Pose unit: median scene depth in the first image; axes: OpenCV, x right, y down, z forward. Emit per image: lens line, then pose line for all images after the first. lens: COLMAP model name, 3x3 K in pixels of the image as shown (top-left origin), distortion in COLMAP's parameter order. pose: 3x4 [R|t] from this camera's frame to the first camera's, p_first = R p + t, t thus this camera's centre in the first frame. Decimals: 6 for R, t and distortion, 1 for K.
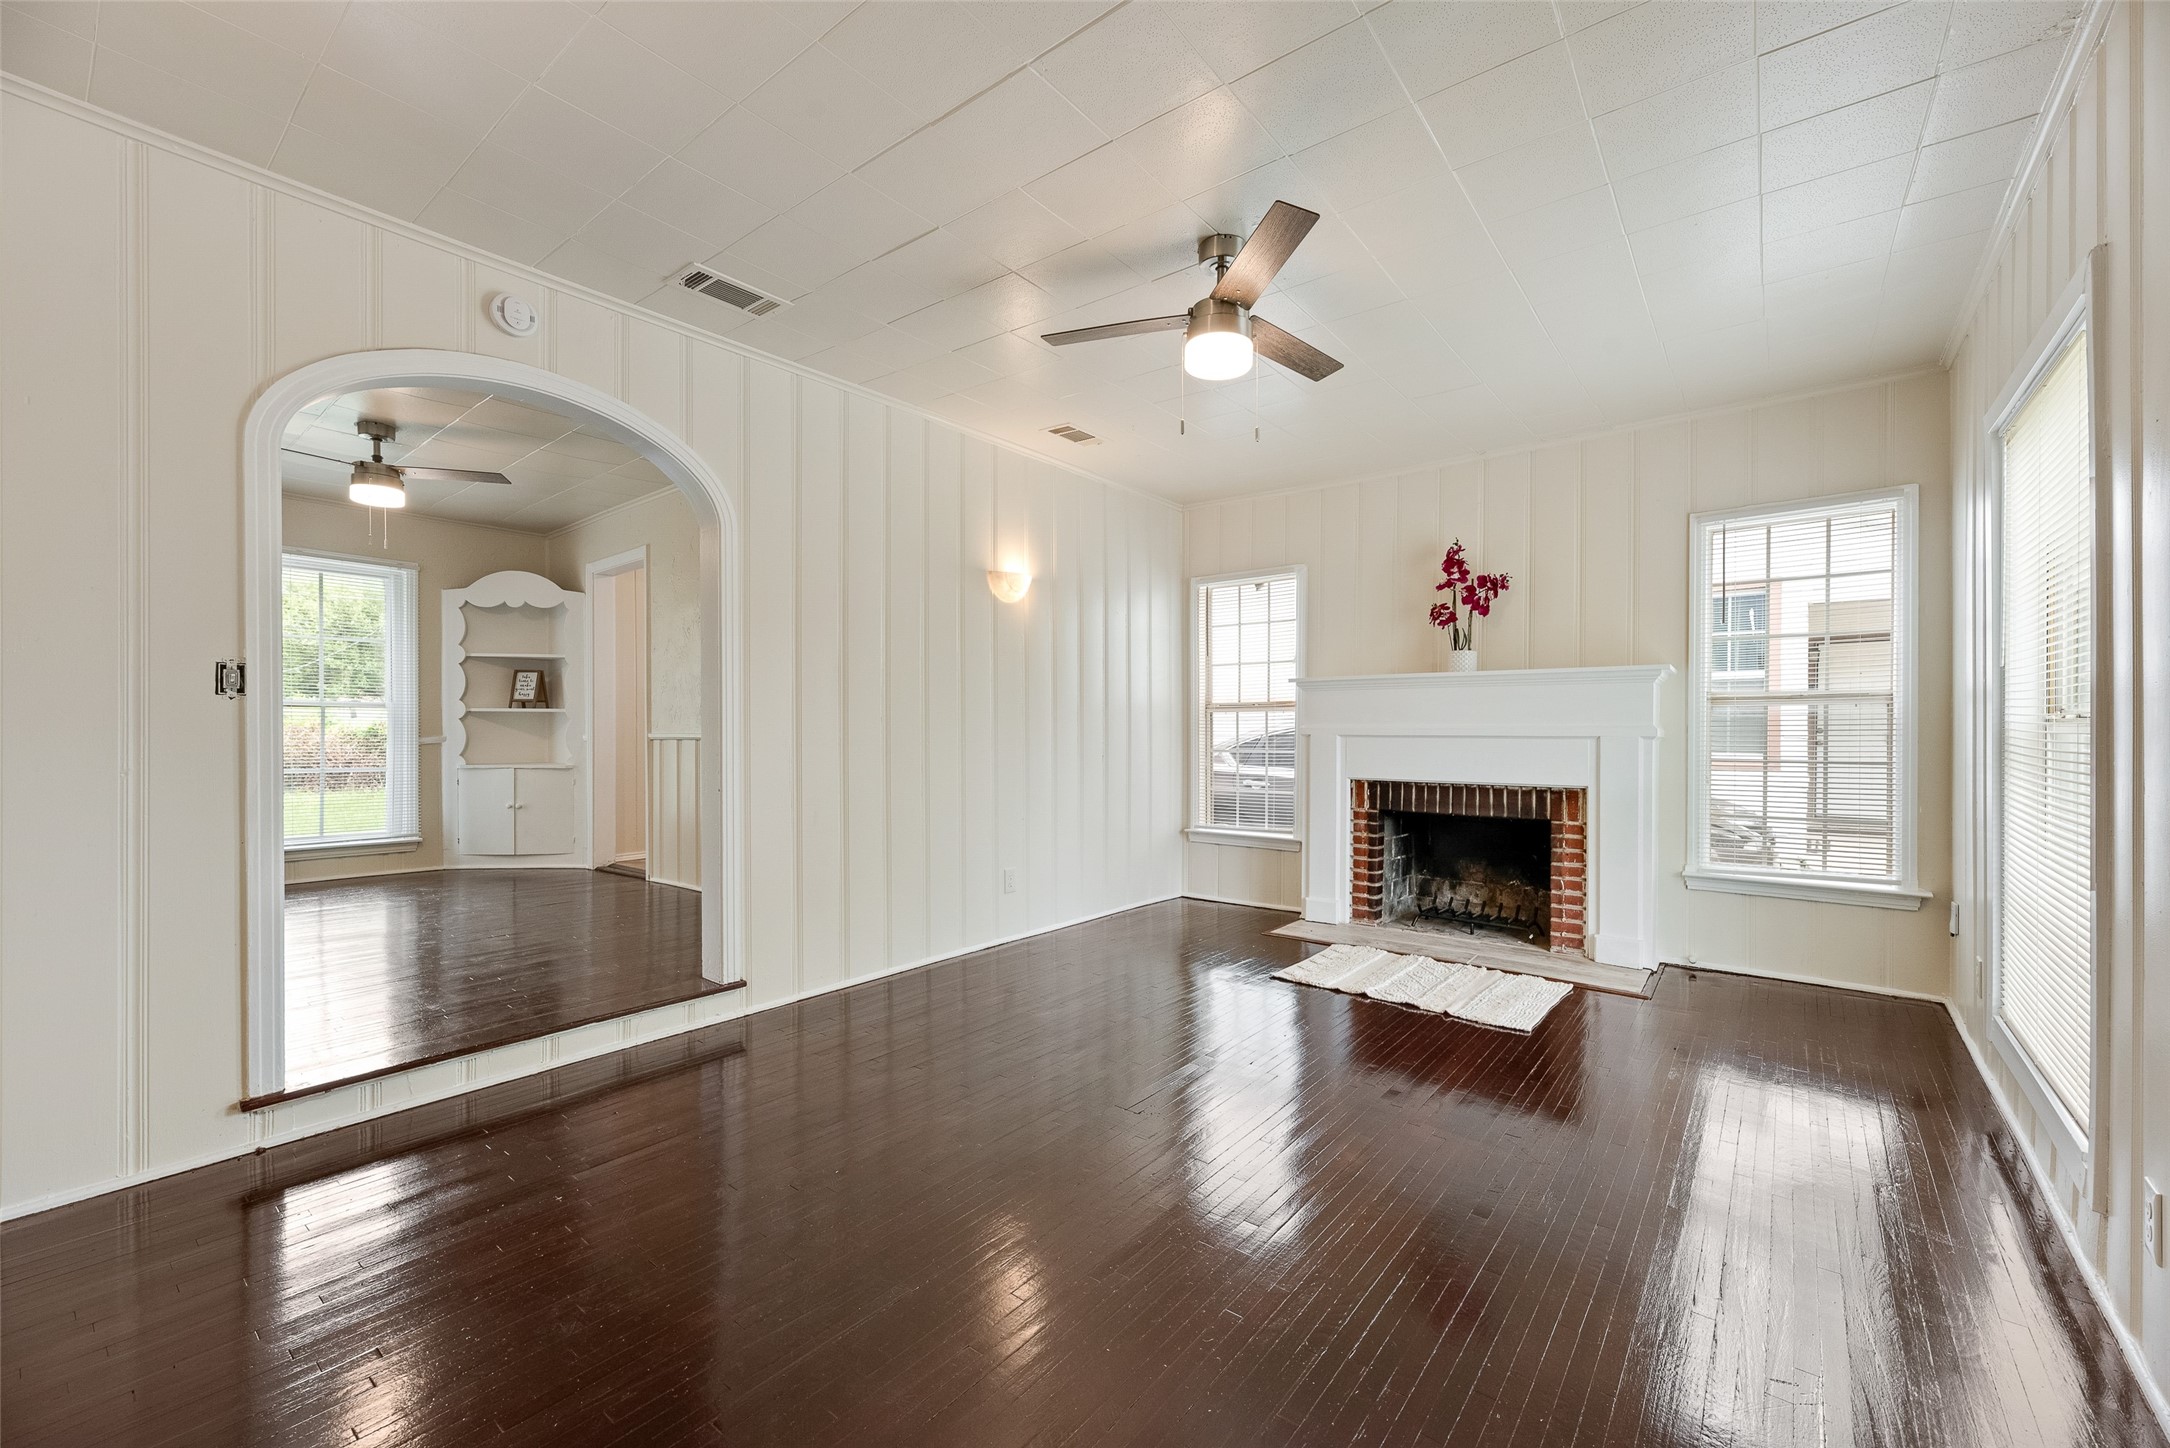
lens RADIAL K [[894.3, 0, 1085.0], [0, 894.3, 724.0], [0, 0, 1]] dist [-0.000045, -0.000001]
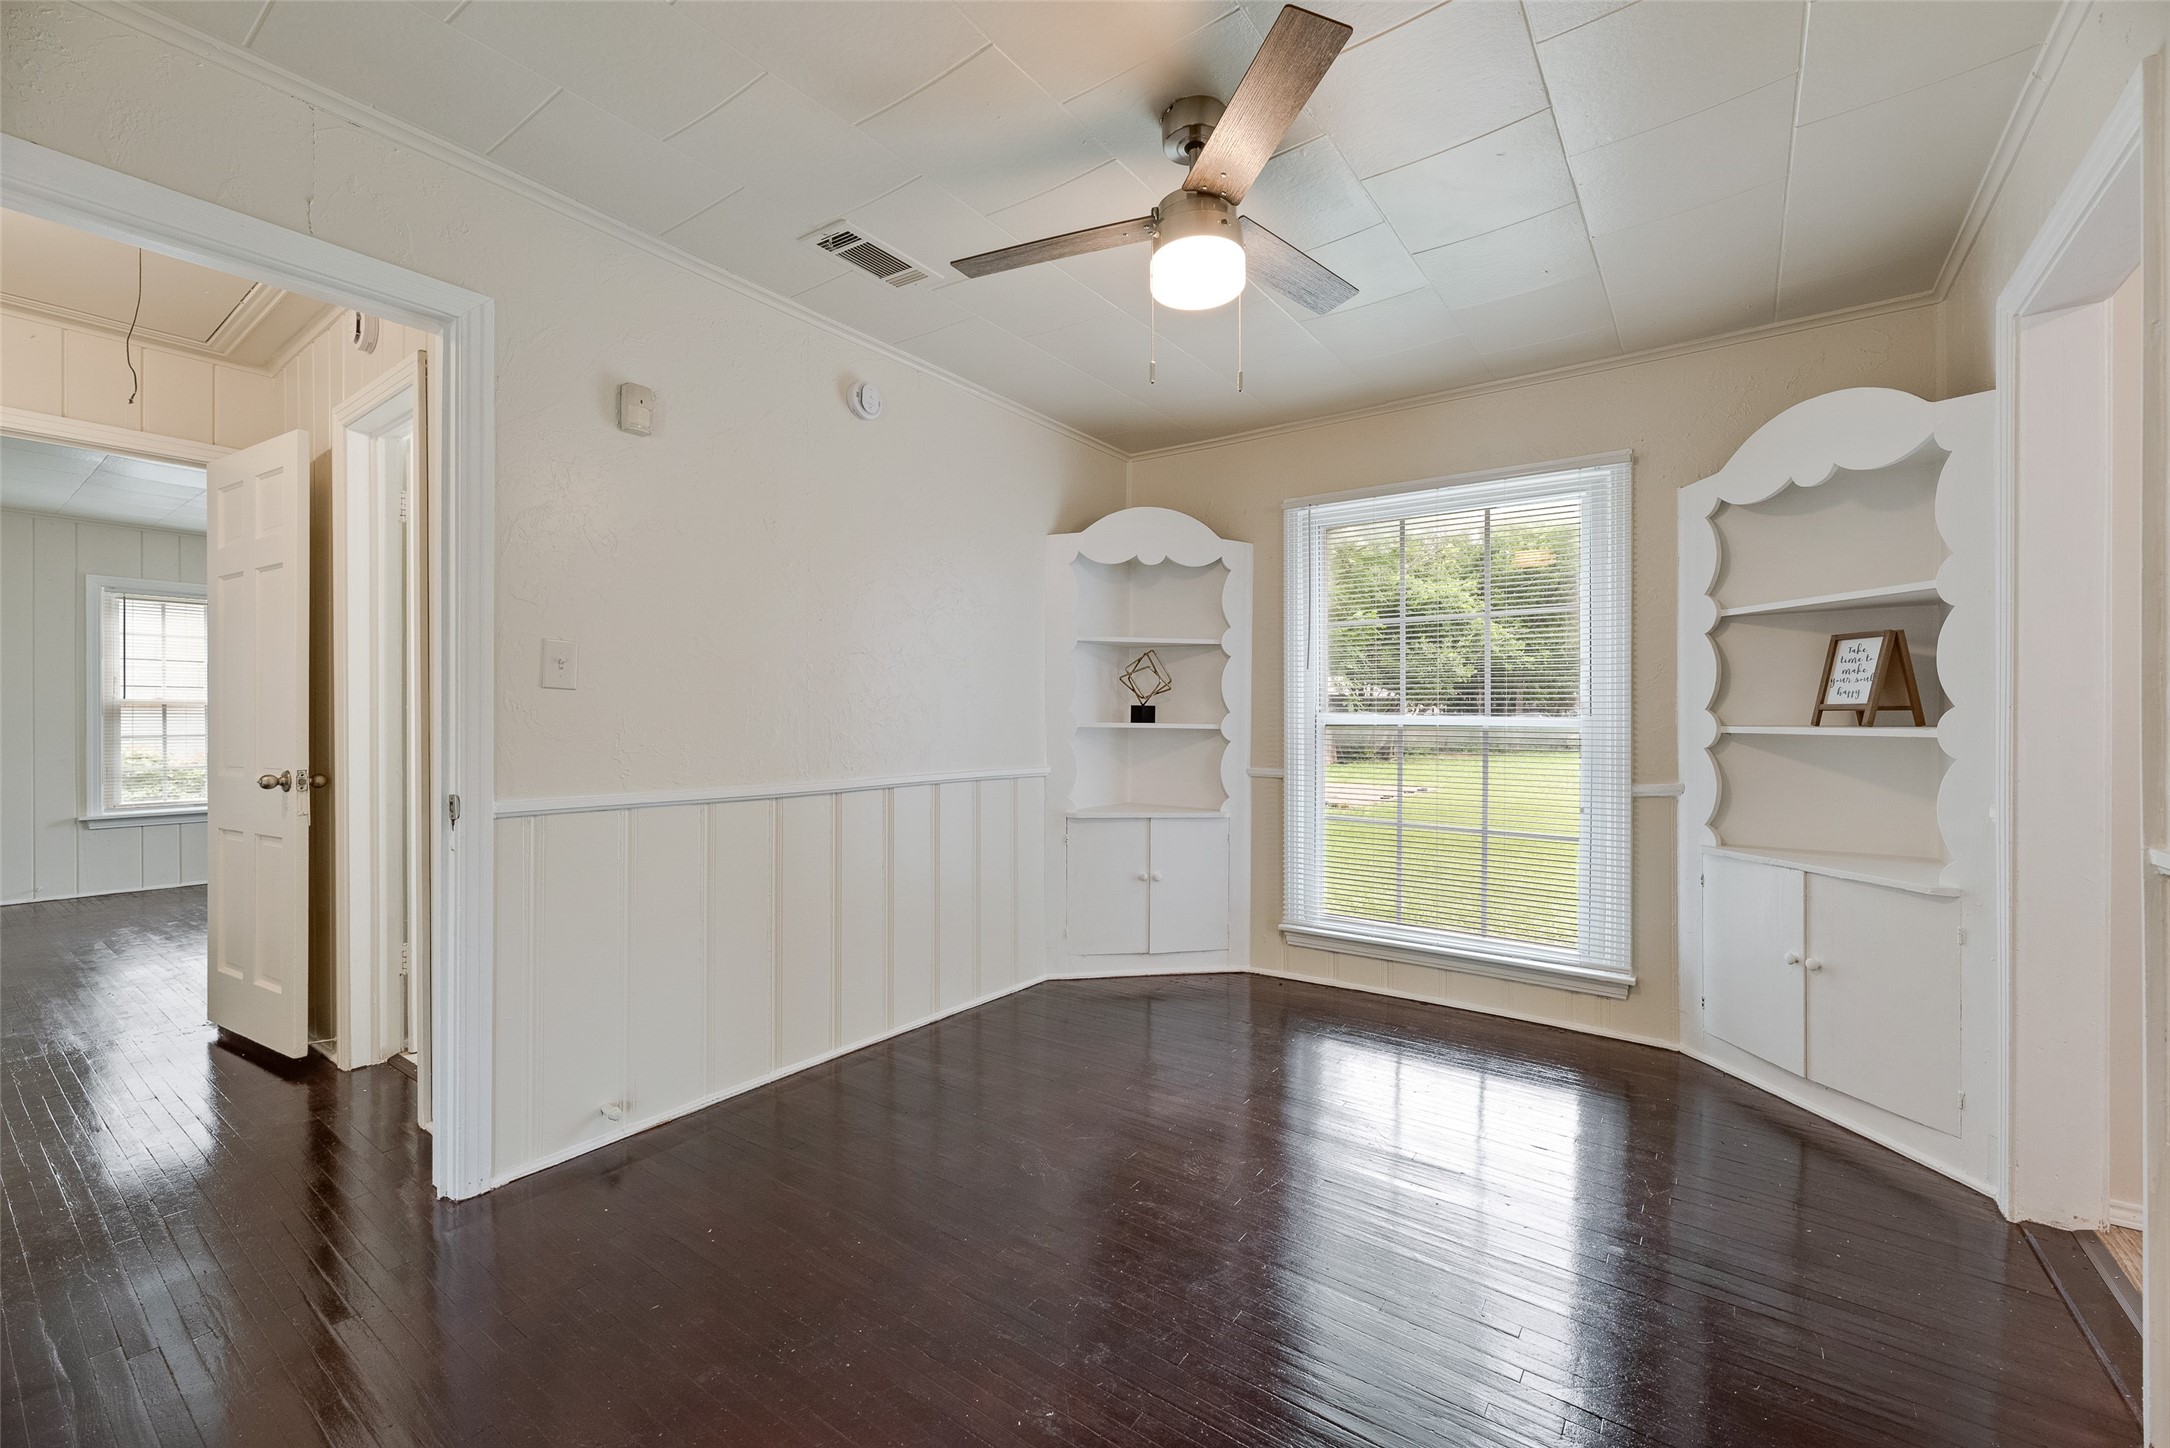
lens RADIAL K [[865.4, 0, 1084.8], [0, 865.4, 731.2], [0, 0, 1]] dist [0.000976, -0.000179]
pose [[0.036414, 0.006052, -0.999318, -0.247397], [-0.006831, 0.999960, 0.005807, -0.015700], [0.999313, 0.006615, 0.036454, 0.648268]]
